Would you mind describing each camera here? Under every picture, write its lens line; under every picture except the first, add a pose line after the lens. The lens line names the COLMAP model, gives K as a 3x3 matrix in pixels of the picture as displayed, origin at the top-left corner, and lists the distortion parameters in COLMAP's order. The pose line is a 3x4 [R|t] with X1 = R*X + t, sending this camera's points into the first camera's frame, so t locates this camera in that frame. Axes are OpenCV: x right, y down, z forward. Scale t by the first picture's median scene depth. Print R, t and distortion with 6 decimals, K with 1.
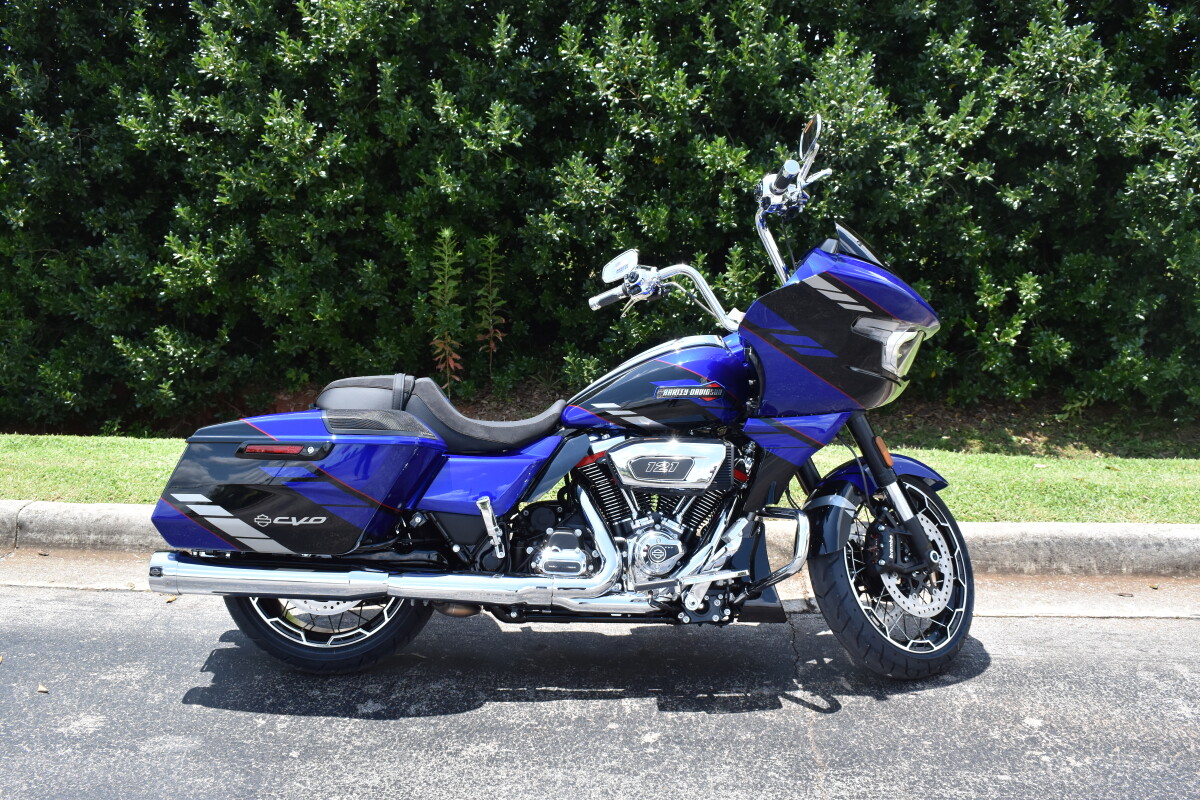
lens RADIAL K [[1144.2, 0, 606.5], [0, 1144.2, 405.0], [0, 0, 1]] dist [-0.075611, 0.000000]
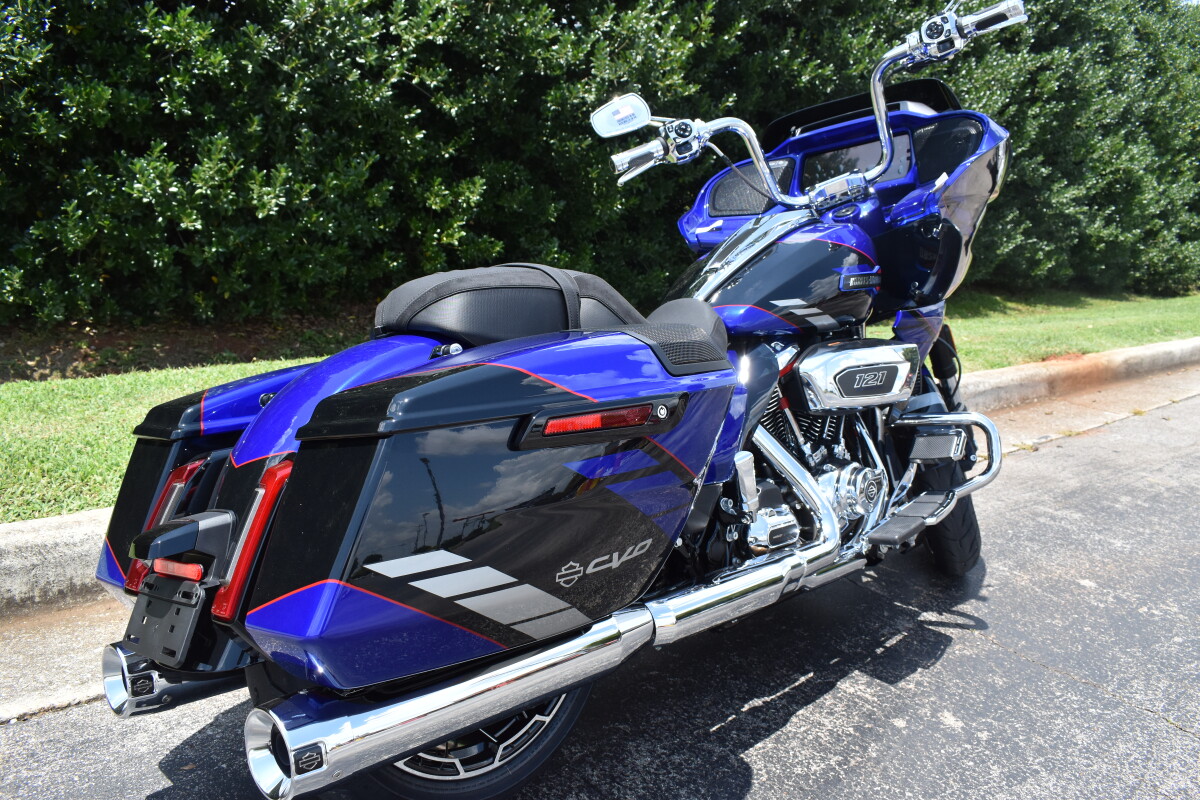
lens RADIAL K [[973.8, 0, 605.0], [0, 973.8, 406.8], [0, 0, 1]] dist [-0.093513, 0.010239]
pose [[0.709061, -0.118694, 0.695086, -0.475689], [0.048096, 0.991577, 0.120259, -0.012557], [-0.703505, -0.051840, 0.708797, 0.596733]]
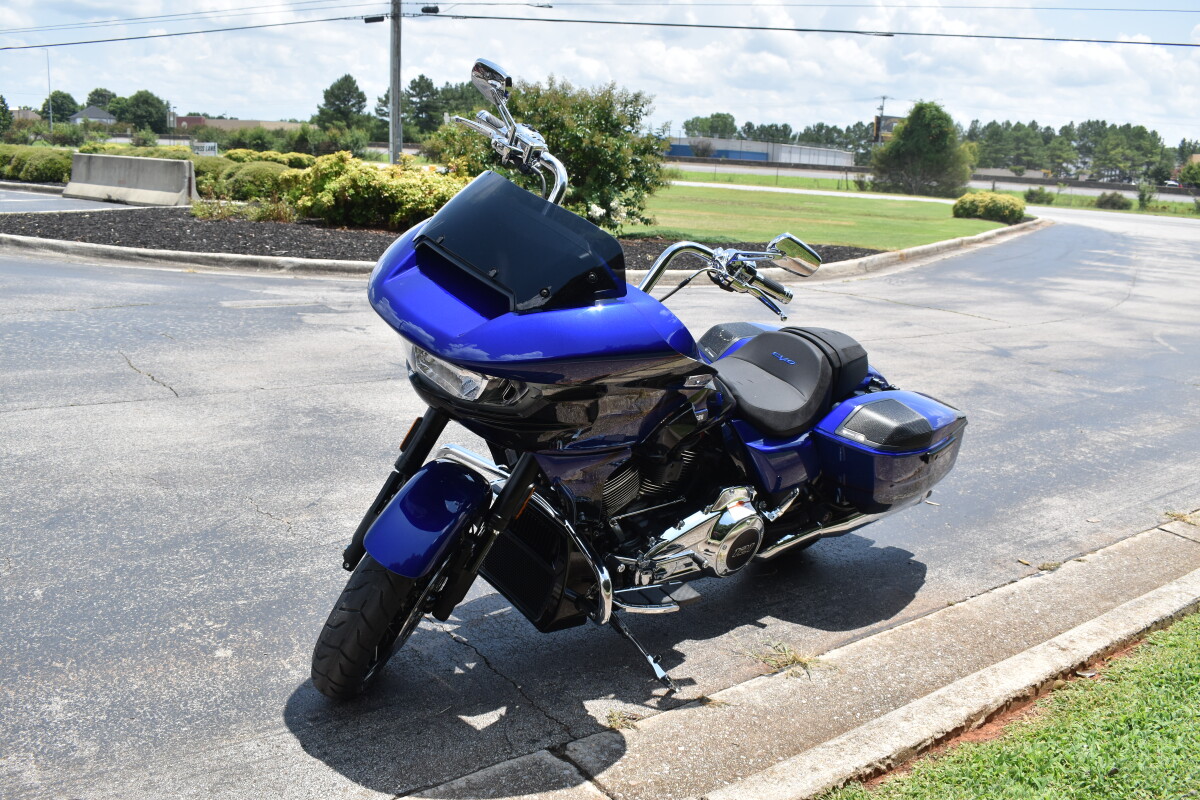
lens RADIAL K [[1080.8, 0, 602.9], [0, 1080.8, 401.4], [0, 0, 1]] dist [-0.085356, 0.005646]
pose [[-0.748715, 0.095990, -0.655905, 0.629946], [-0.175852, 0.925248, 0.336143, -0.268073], [0.639142, 0.367018, -0.675867, 1.537293]]
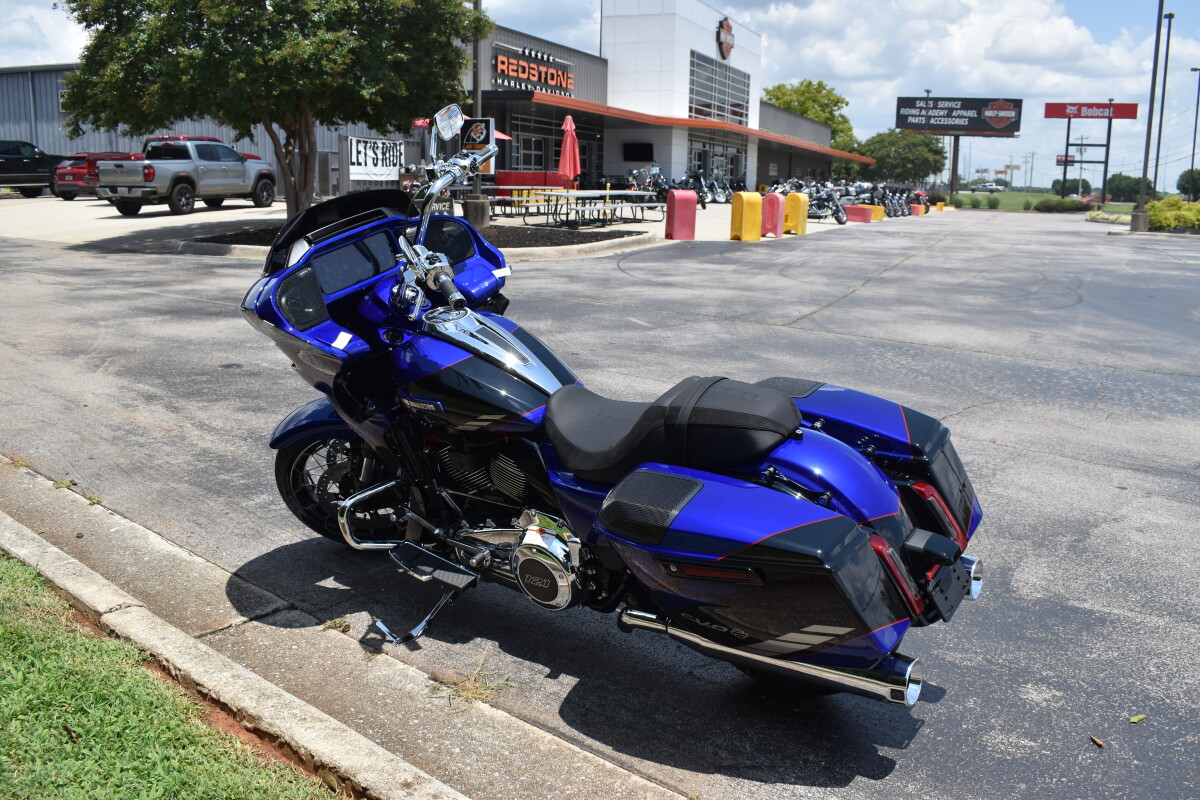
lens RADIAL K [[1080.8, 0, 606.6], [0, 1080.8, 399.8], [0, 0, 1]] dist [-0.085356, 0.005646]
pose [[-0.787888, -0.149499, 0.597396, -0.593794], [0.078024, 0.938033, 0.337647, -0.290439], [-0.610856, 0.312639, -0.727401, 1.593445]]
